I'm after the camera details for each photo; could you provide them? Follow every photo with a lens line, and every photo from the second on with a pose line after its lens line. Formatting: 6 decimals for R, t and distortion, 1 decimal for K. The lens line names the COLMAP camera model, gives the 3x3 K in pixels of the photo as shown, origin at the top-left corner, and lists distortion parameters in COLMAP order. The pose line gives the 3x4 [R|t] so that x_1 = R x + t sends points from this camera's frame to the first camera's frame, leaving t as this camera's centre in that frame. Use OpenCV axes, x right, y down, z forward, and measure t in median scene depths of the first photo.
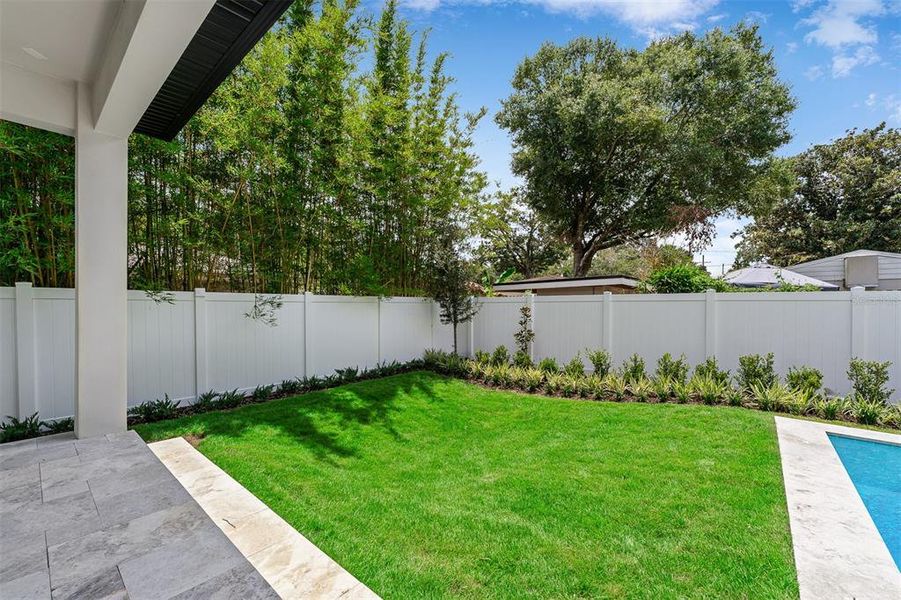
lens RADIAL K [[360.0, 0, 445.3], [0, 360.0, 309.9], [0, 0, 1]] dist [-0.003284, -0.000136]
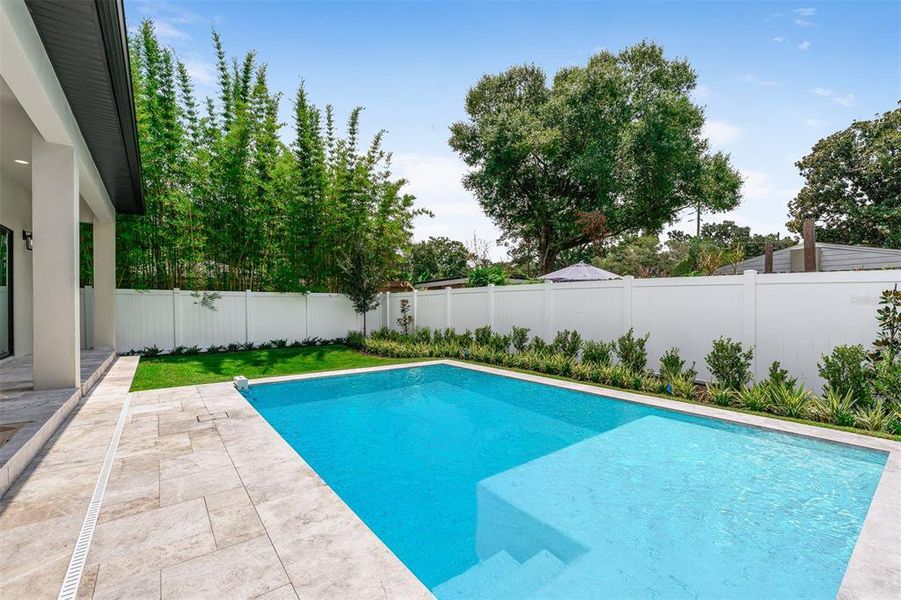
lens RADIAL K [[377.6, 0, 448.7], [0, 377.6, 309.8], [0, 0, 1]] dist [0.000946, -0.000424]
pose [[0.980116, -0.003425, -0.198394, 0.671032], [0.002413, 0.999983, -0.005343, 0.040166], [0.198409, 0.004758, 0.980108, -0.381391]]
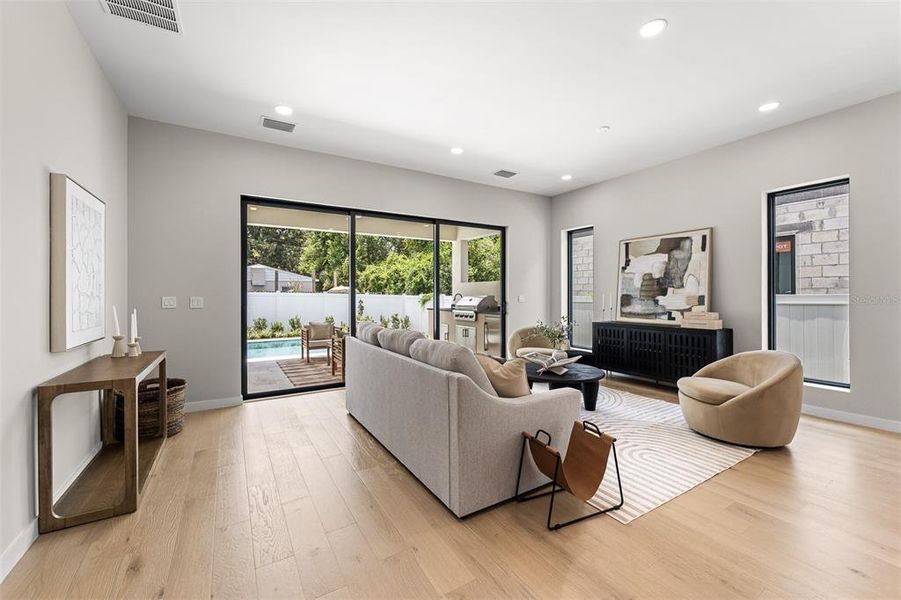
lens RADIAL K [[360.0, 0, 445.6], [0, 360.0, 294.0], [0, 0, 1]] dist [-0.003284, -0.000136]
pose [[0.305499, -0.007967, 0.952159, -0.464338], [0.017906, 0.999836, 0.002621, -0.009973], [-0.952024, 0.016249, 0.305592, -0.756772]]
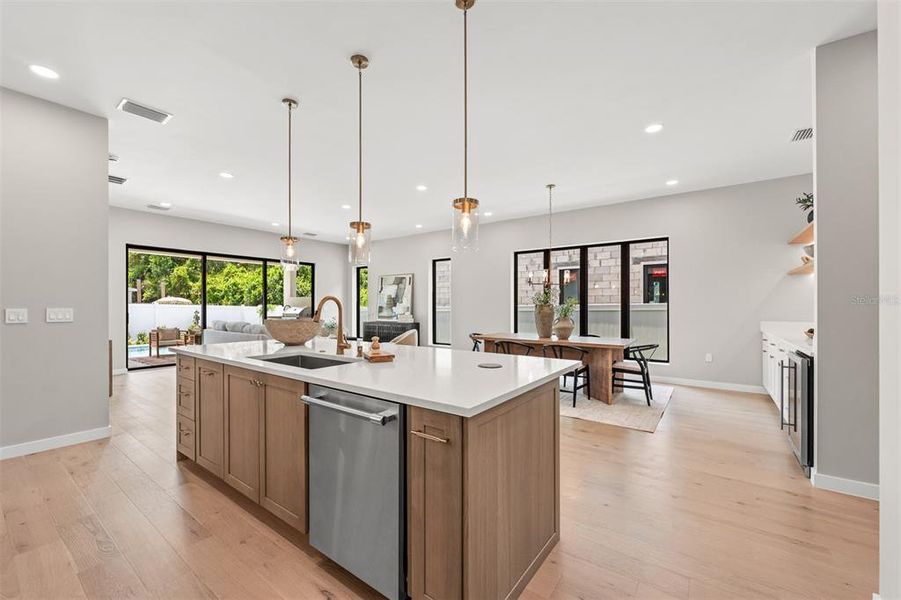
lens RADIAL K [[360.0, 0, 427.3], [0, 360.0, 296.6], [0, 0, 1]] dist [-0.003284, -0.000136]
pose [[-0.061882, 0.016866, 0.997941, -0.898651], [0.012141, 0.999796, -0.016144, -0.011687], [-0.998010, 0.011117, -0.062074, -0.933789]]
